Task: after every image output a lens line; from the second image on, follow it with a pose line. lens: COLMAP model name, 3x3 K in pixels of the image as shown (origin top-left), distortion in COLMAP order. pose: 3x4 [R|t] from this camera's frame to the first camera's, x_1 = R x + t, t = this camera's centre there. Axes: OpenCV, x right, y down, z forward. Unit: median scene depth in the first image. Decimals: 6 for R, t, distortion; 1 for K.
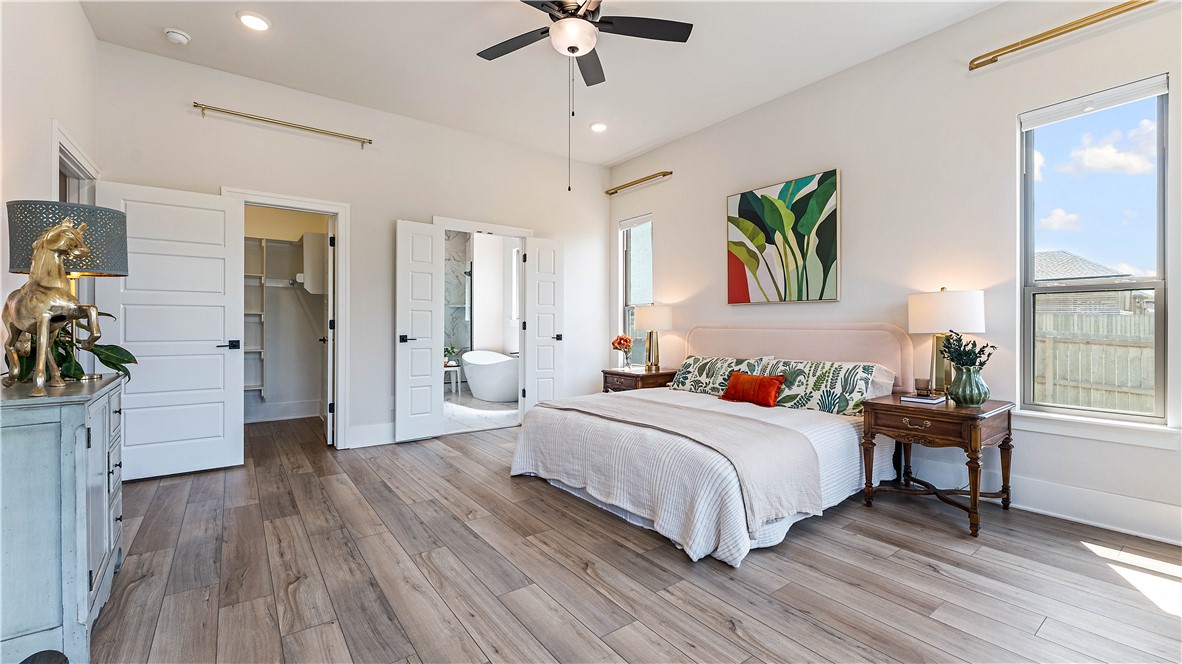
lens RADIAL K [[472.5, 0, 591.0], [0, 472.5, 332.0], [0, 0, 1]] dist [-0.001613, -0.000081]
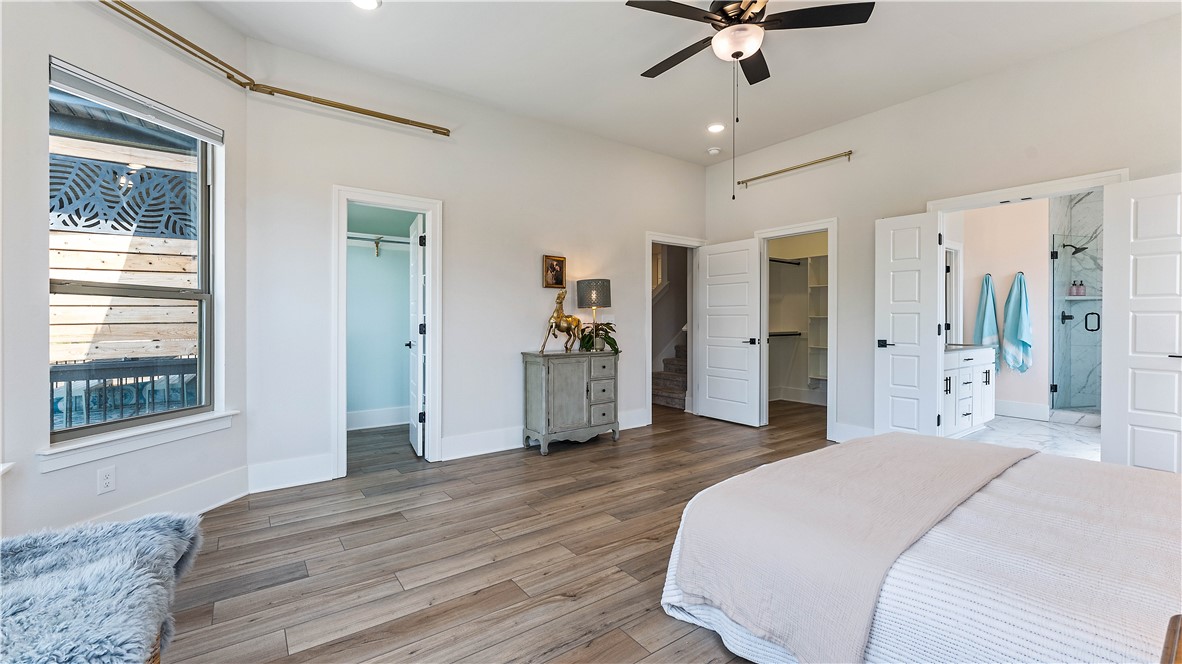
lens RADIAL K [[490.8, 0, 591.0], [0, 490.8, 332.0], [0, 0, 1]] dist [0.000252, -0.000050]
pose [[-0.008047, 0.019186, -0.999784, 1.244433], [-0.014723, 0.999705, 0.019303, -0.040034], [0.999859, 0.014875, -0.007762, 0.881871]]
